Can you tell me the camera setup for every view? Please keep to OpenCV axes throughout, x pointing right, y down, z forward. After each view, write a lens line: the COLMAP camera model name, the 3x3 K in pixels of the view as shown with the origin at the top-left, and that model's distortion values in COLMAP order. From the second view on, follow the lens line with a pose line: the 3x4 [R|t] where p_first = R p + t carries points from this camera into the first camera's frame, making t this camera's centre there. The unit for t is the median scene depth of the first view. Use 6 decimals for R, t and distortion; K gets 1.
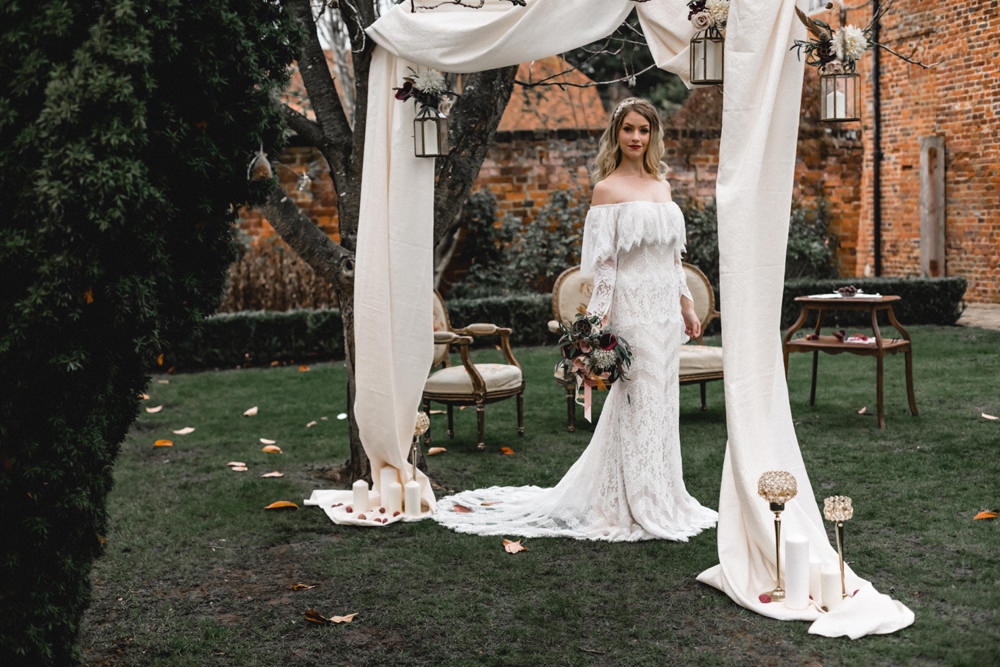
lens RADIAL K [[1484.3, 0, 453.2], [0, 1484.3, 333.8], [0, 0, 1]] dist [-0.029847, -0.045977]
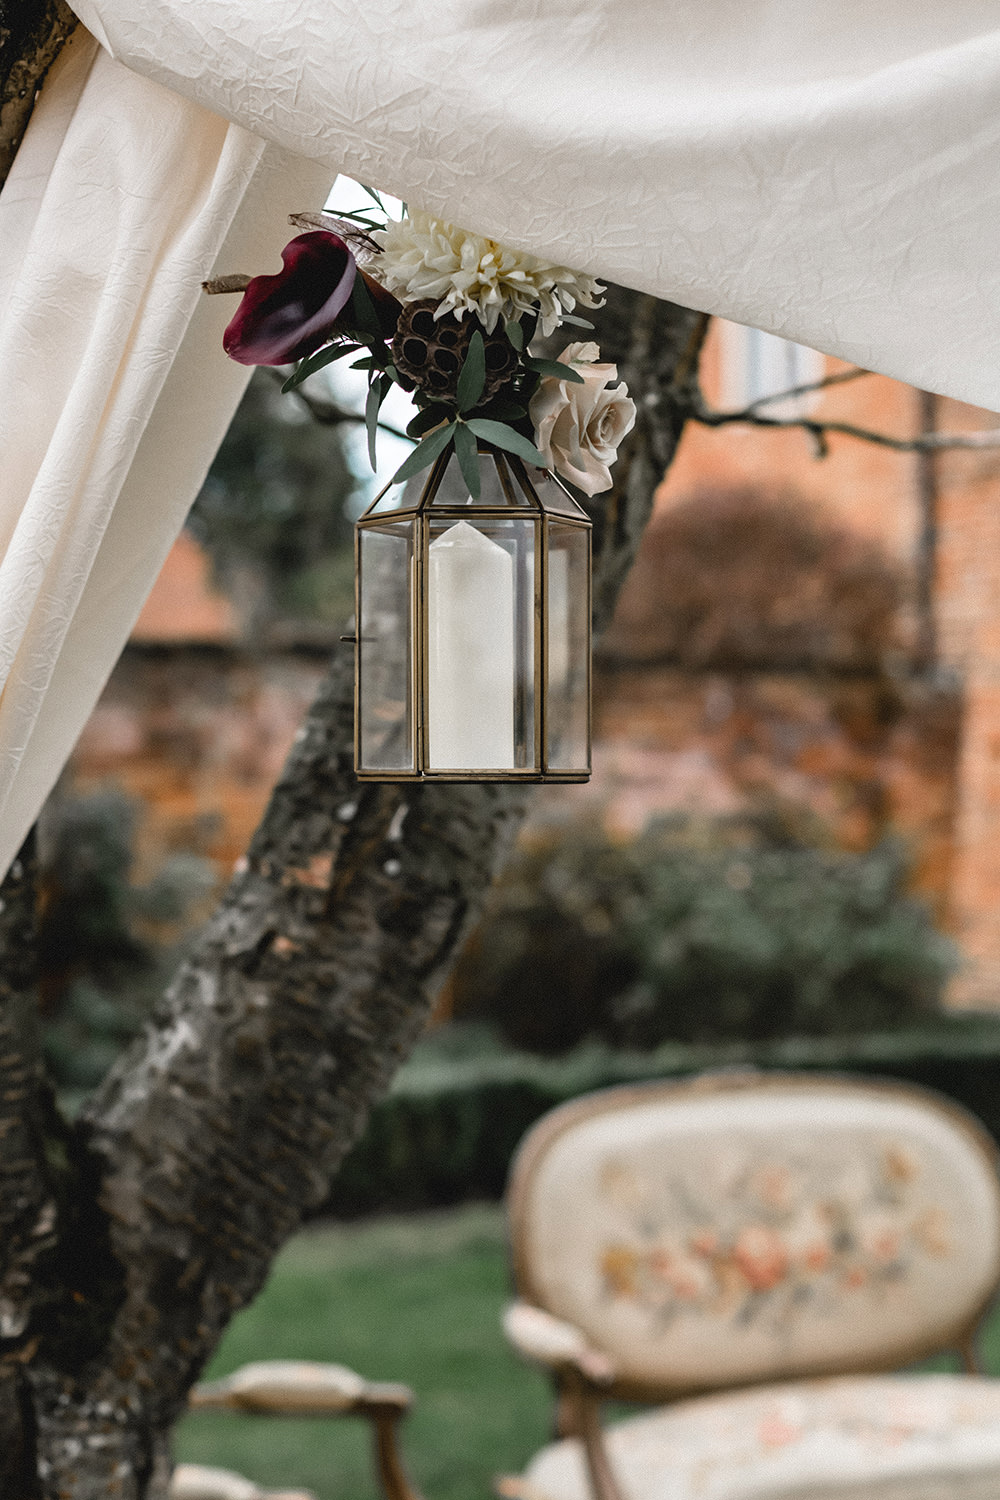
lens RADIAL K [[2244.0, 0, 500.0], [0, 2244.0, 750.0], [0, 0, 1]] dist [-0.021845, -0.018267]
pose [[0.964567, 0.025662, 0.262586, -0.031057], [-0.001317, 0.995714, -0.092474, -0.047254], [-0.263834, 0.088851, 0.960467, 0.366413]]
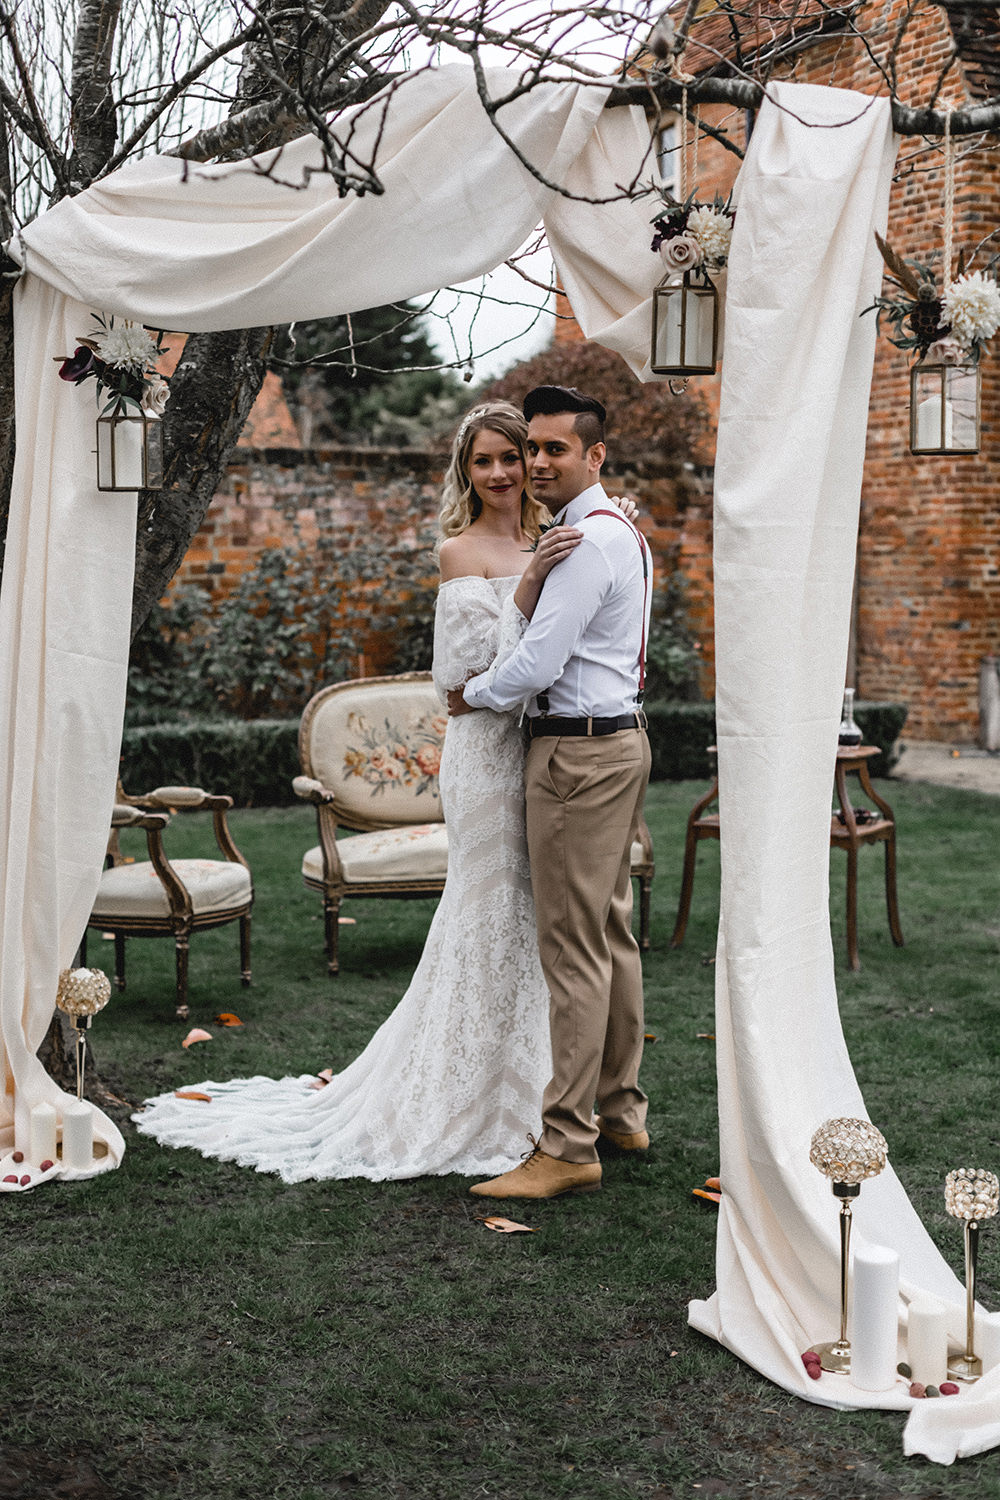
lens RADIAL K [[2244.0, 0, 500.0], [0, 2244.0, 750.0], [0, 0, 1]] dist [-0.021845, -0.018267]
pose [[0.980090, 0.013673, 0.198080, -0.019006], [-0.012859, 0.999903, -0.005395, -0.011366], [-0.198135, 0.002741, 0.980171, 0.088759]]
